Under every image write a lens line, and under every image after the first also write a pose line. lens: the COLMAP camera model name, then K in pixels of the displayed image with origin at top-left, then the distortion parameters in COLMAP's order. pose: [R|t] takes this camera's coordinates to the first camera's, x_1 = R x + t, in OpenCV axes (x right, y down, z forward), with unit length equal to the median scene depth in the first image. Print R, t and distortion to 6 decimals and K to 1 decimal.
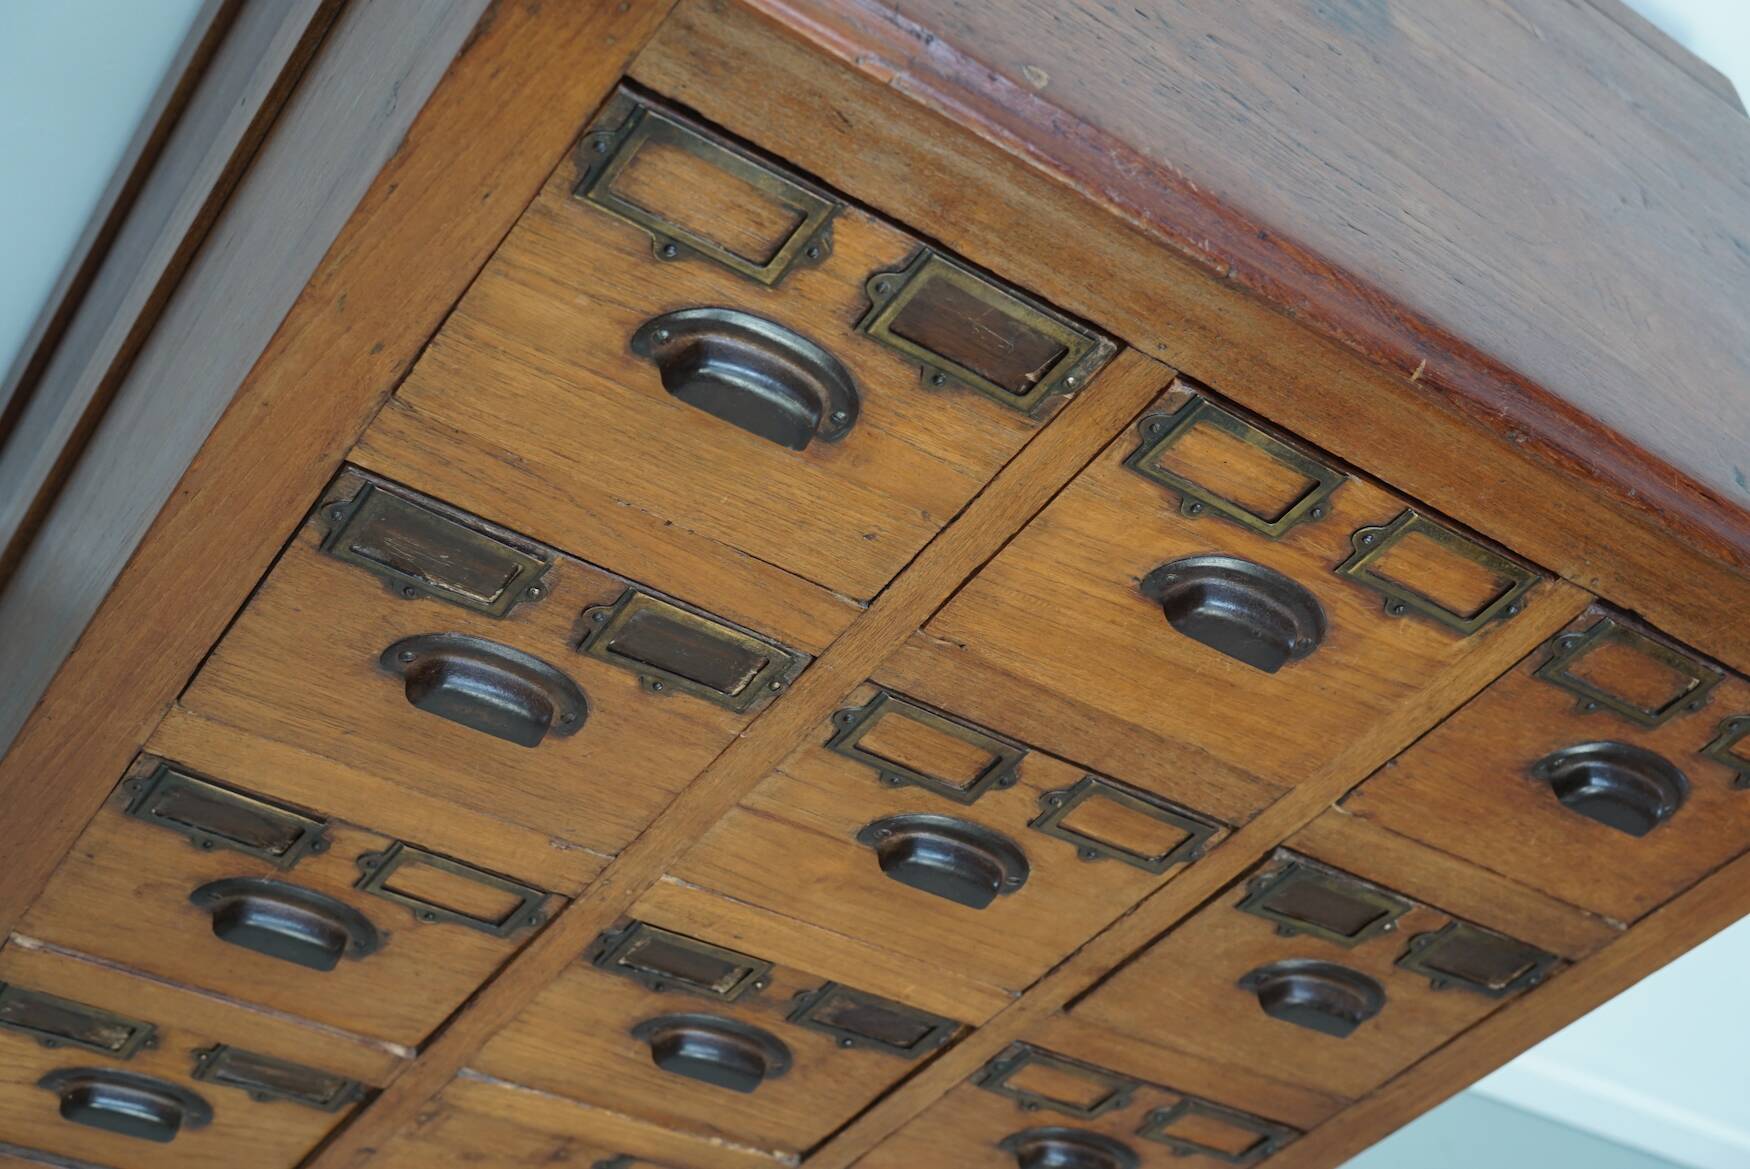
lens RADIAL K [[2247.1, 0, 859.7], [0, 2247.1, 588.7], [0, 0, 1]] dist [-0.088676, 0.000000]
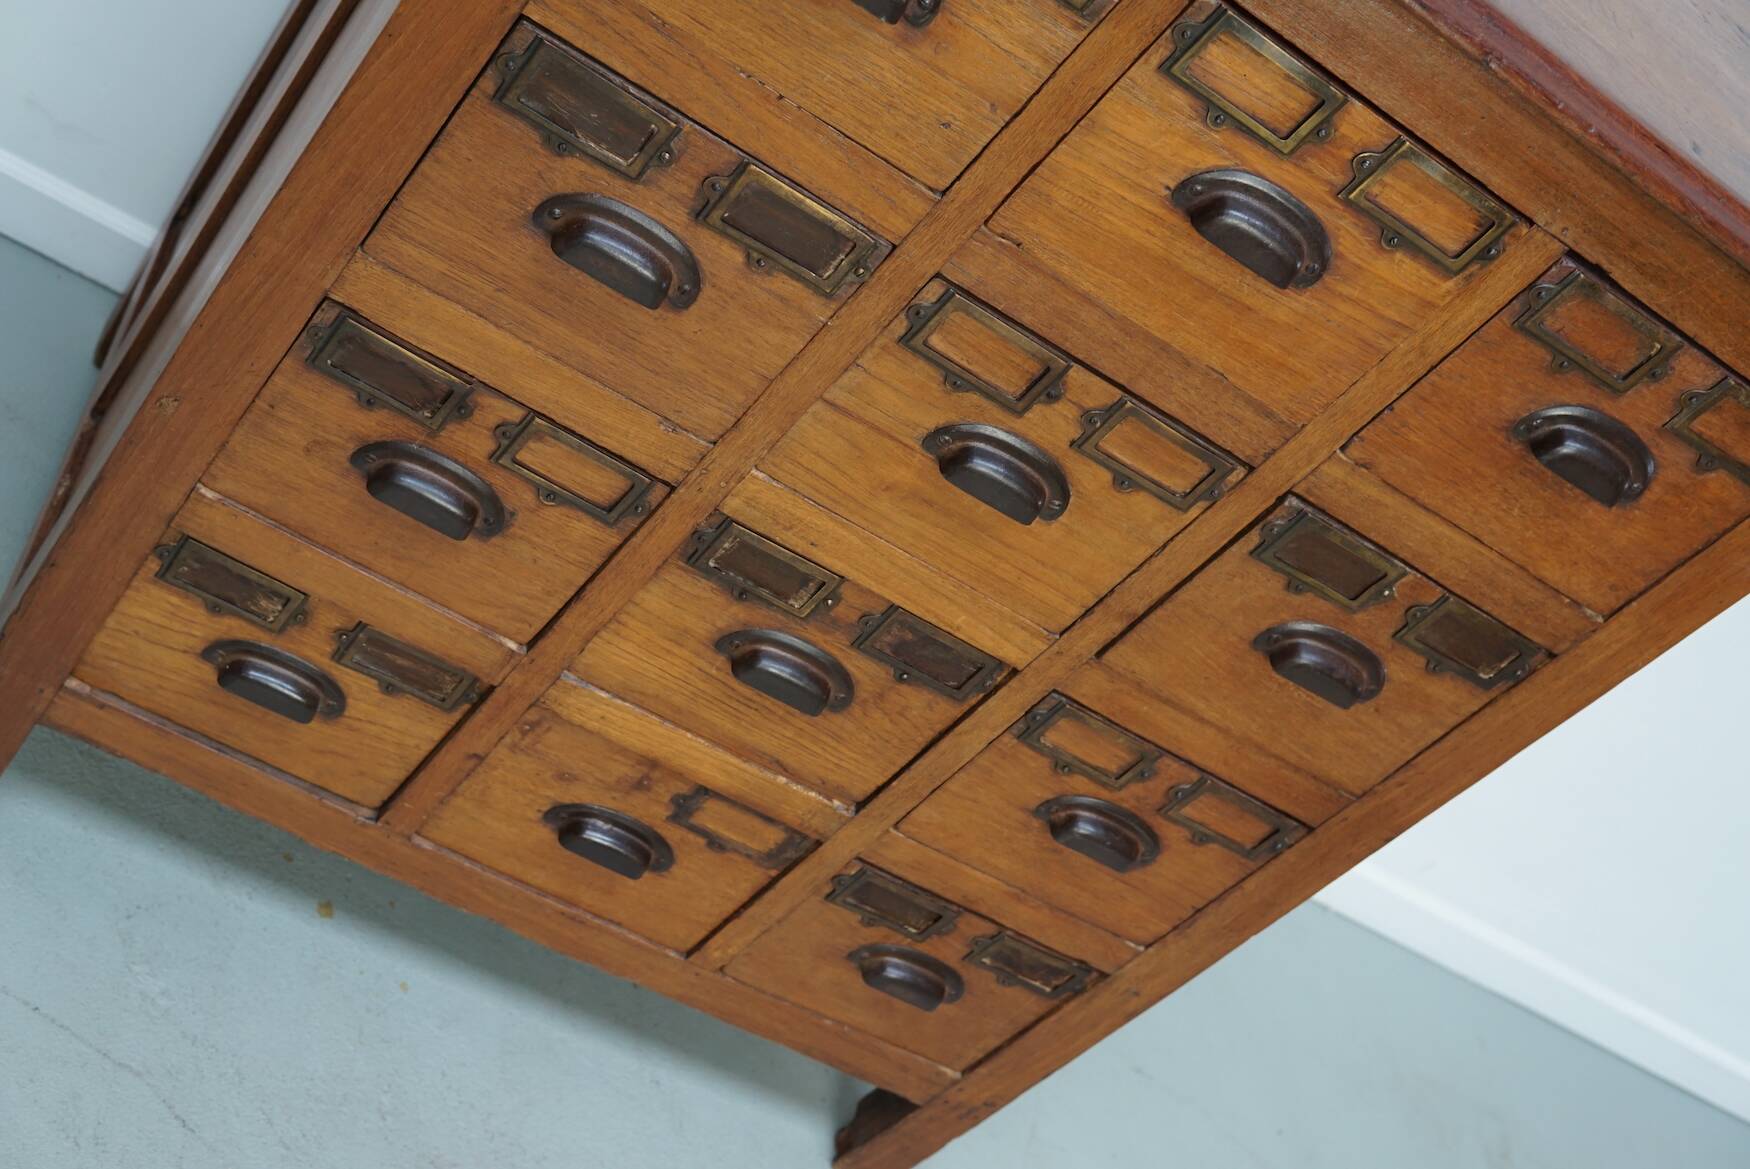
lens RADIAL K [[2247.1, 0, 860.8], [0, 2247.1, 586.0], [0, 0, 1]] dist [-0.088676, 0.000000]
pose [[0.994987, 0.078560, -0.061888, 0.046314], [-0.081570, 0.995525, -0.047711, 0.248866], [0.057863, 0.052520, 0.996942, -0.160558]]
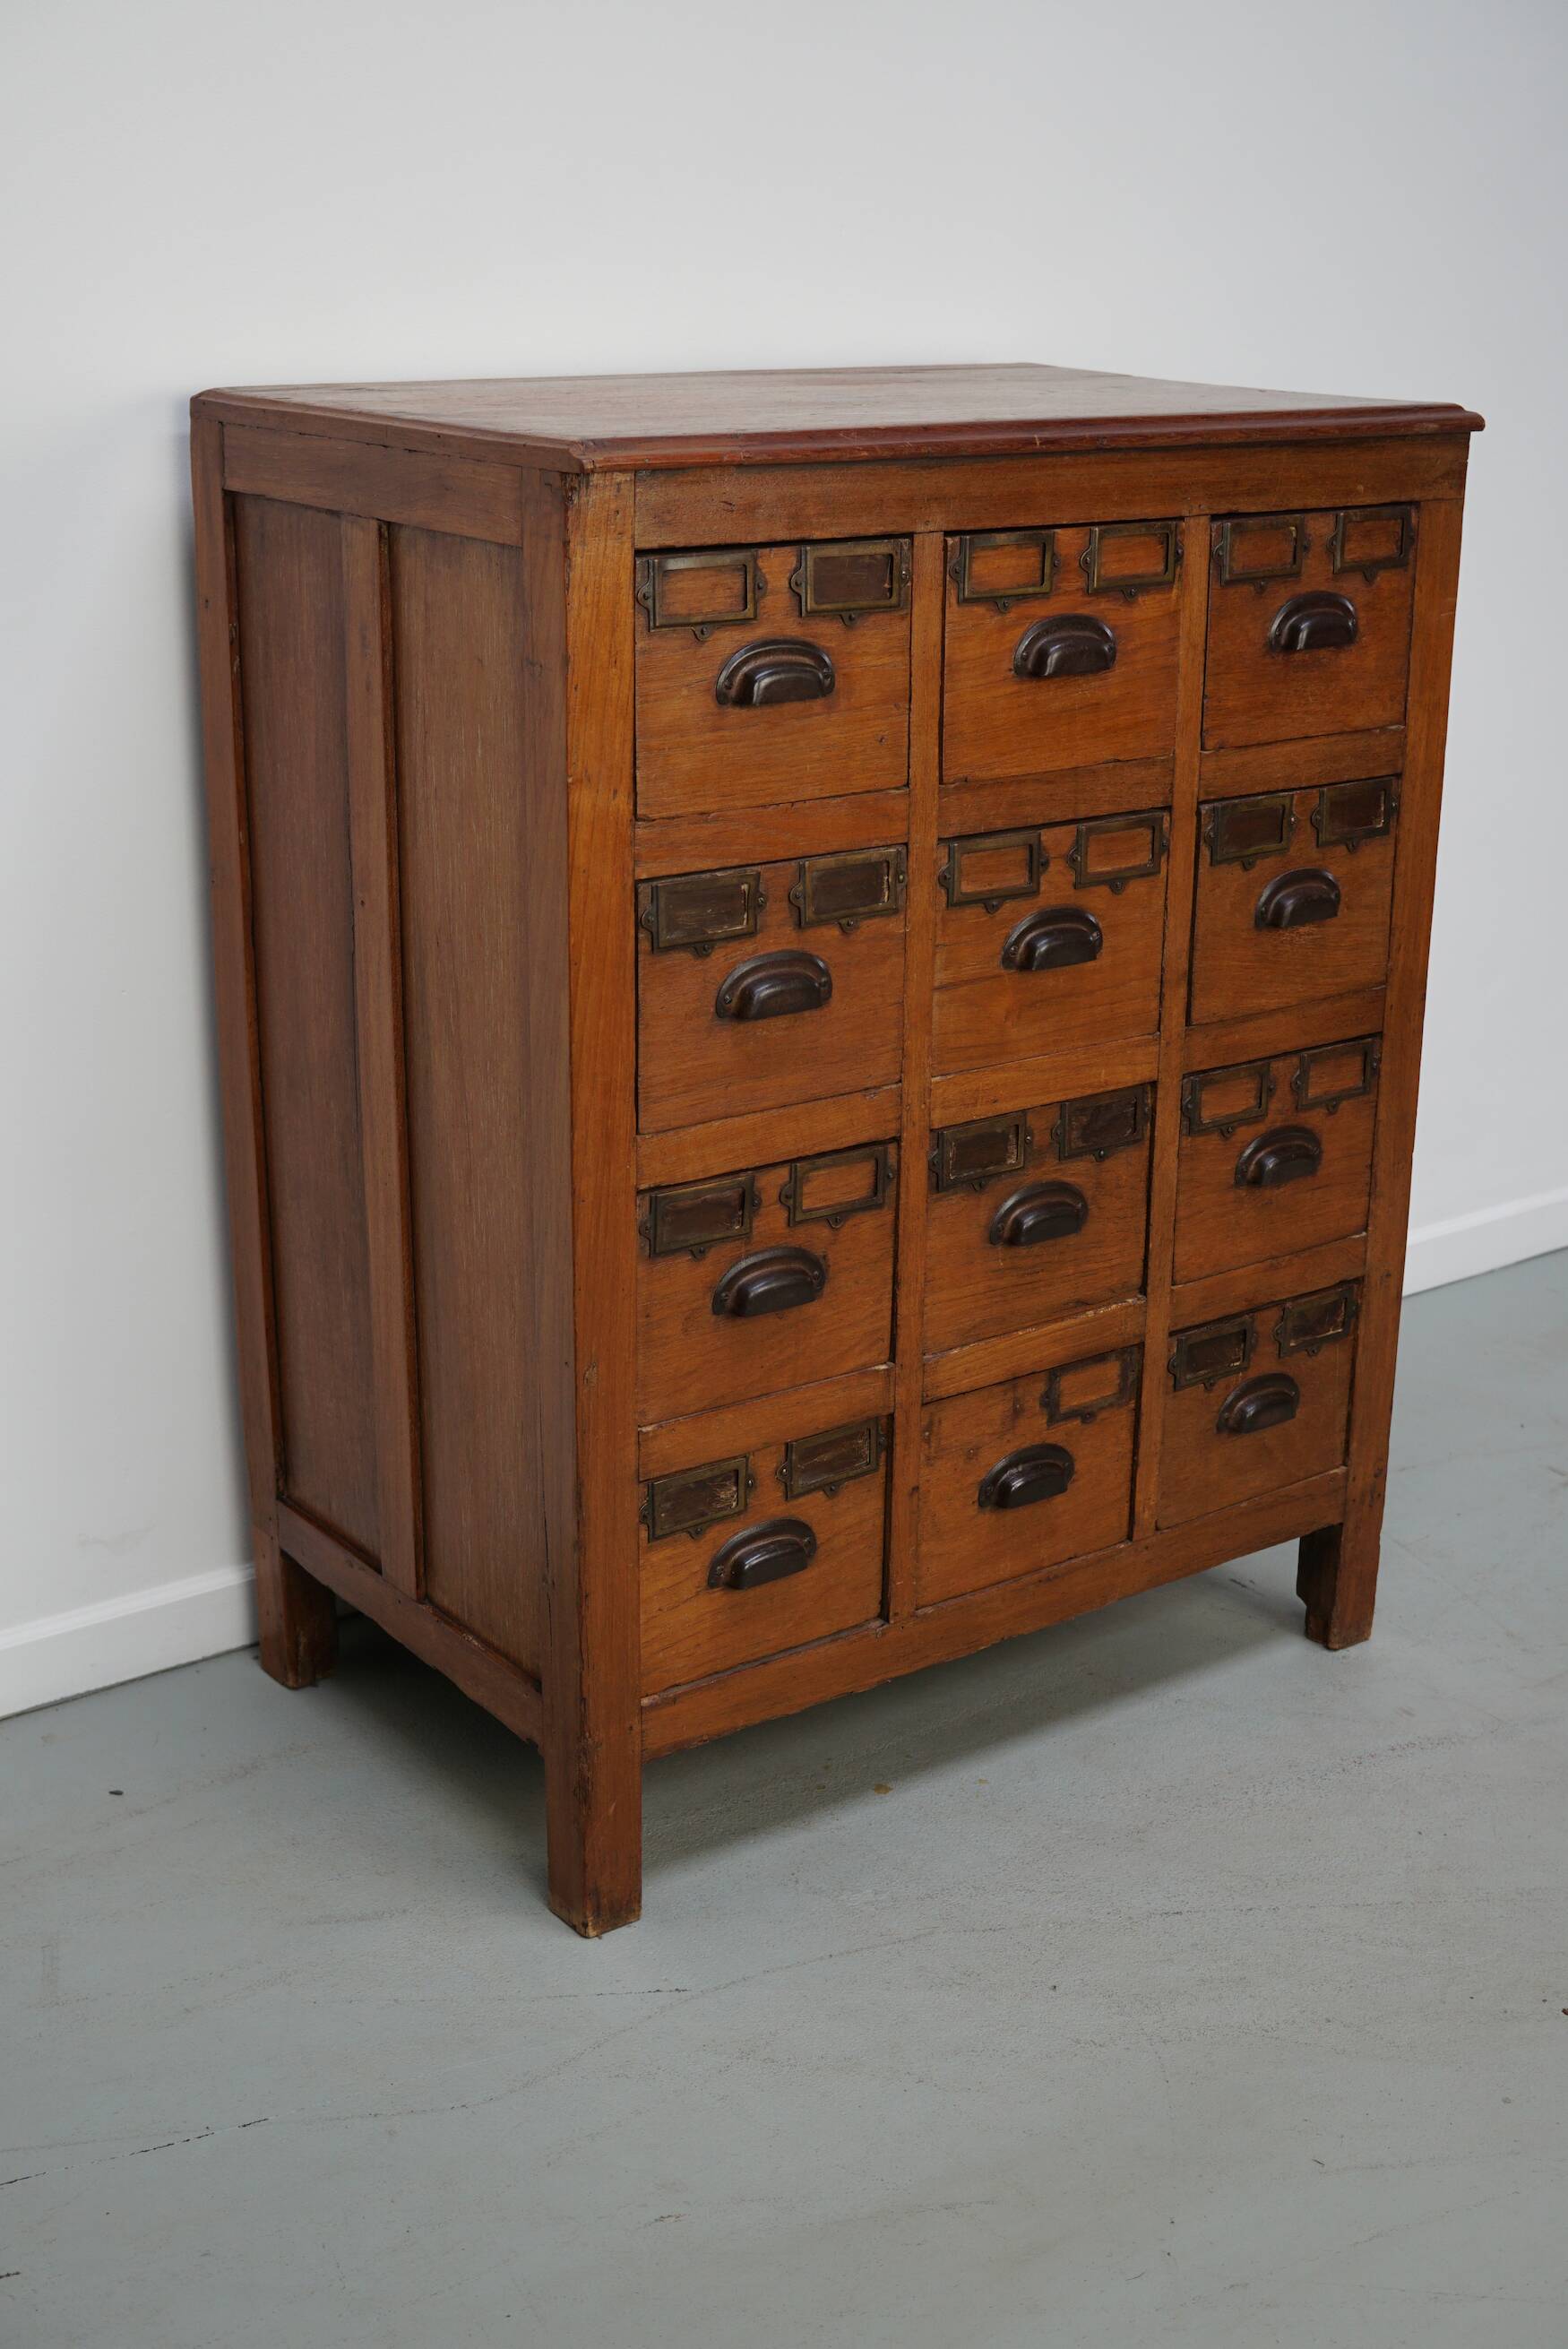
lens RADIAL K [[3015.9, 0, 793.5], [0, 3015.9, 1179.0], [0, 0, 1]] dist [-0.088676, 0.000000]
pose [[0.700760, -0.673780, 0.234427, -0.683015], [0.712334, 0.678790, -0.178392, 0.478136], [-0.038930, 0.292000, 0.955626, -0.892823]]
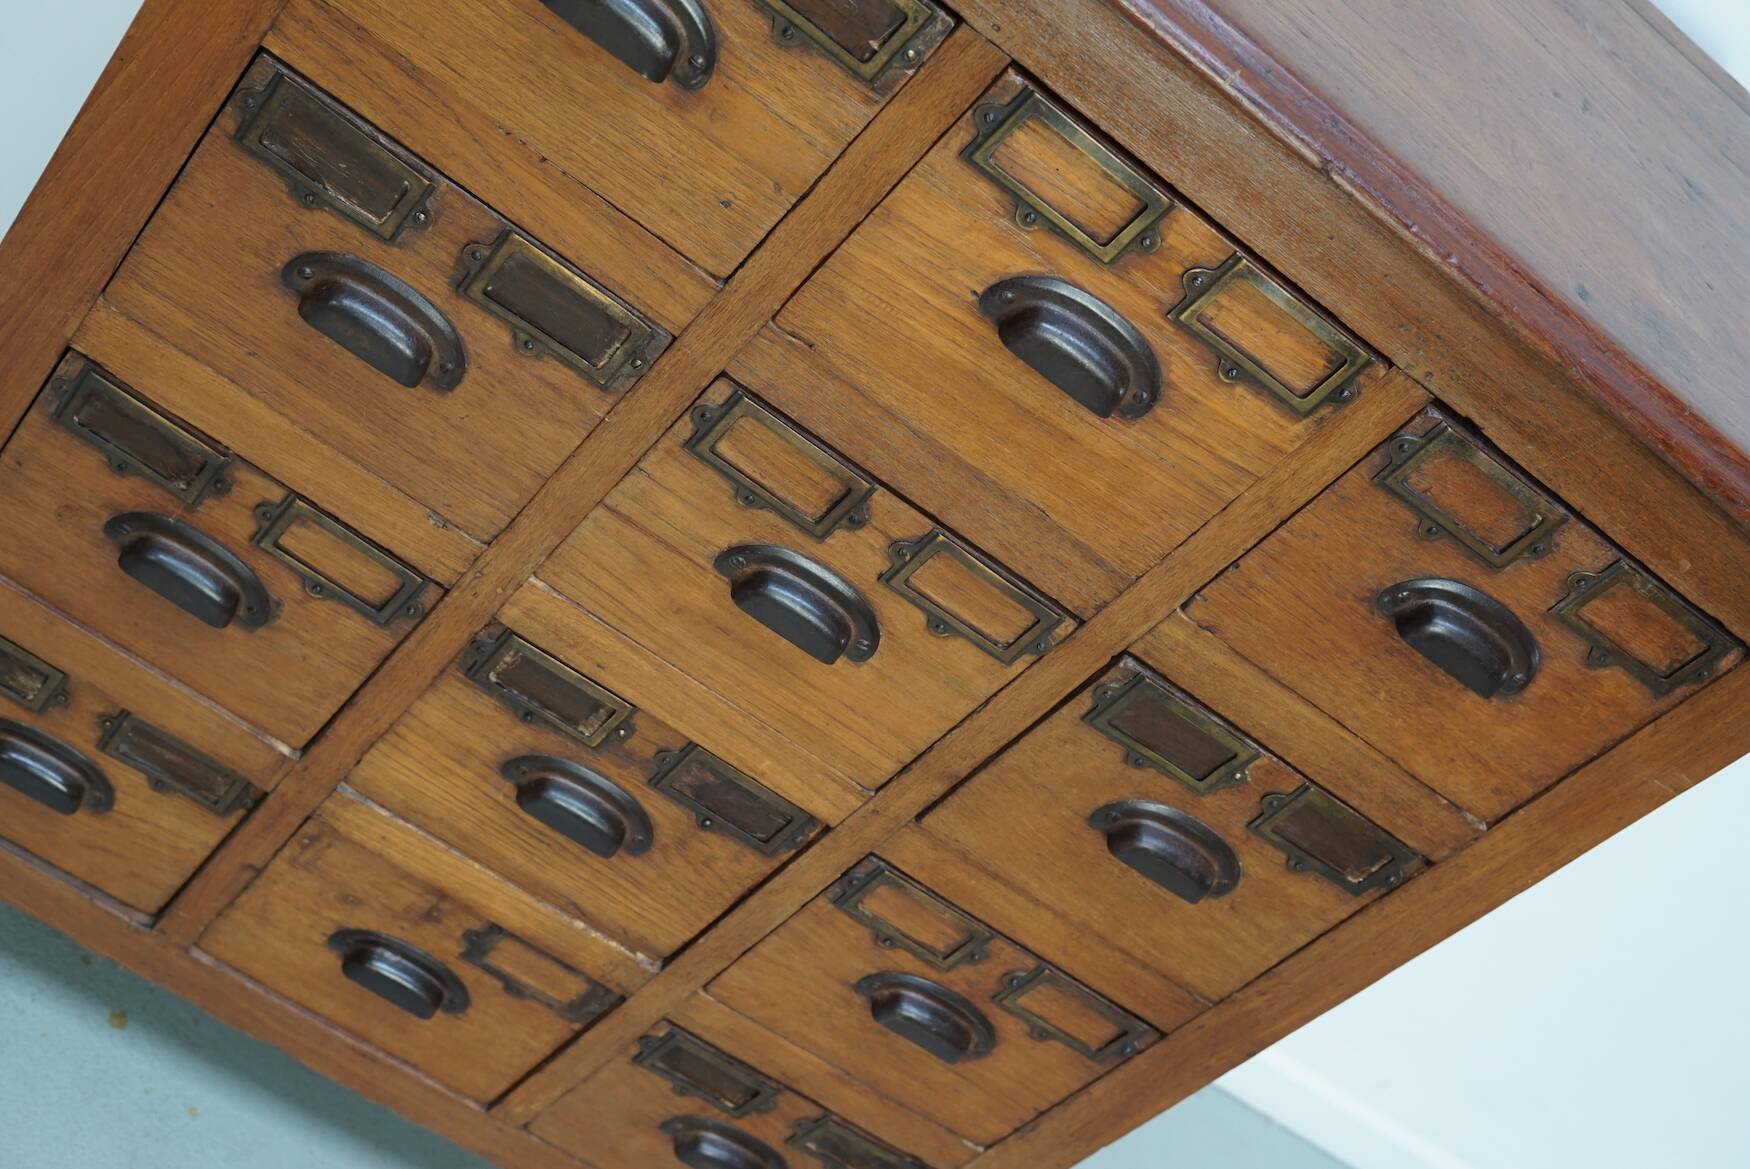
lens RADIAL K [[2247.1, 0, 864.9], [0, 2247.1, 589.5], [0, 0, 1]] dist [-0.088676, 0.000000]
pose [[0.980754, 0.157069, -0.115982, 0.195789], [-0.169657, 0.979560, -0.108067, 0.229876], [0.096638, 0.125664, 0.987355, -0.022504]]
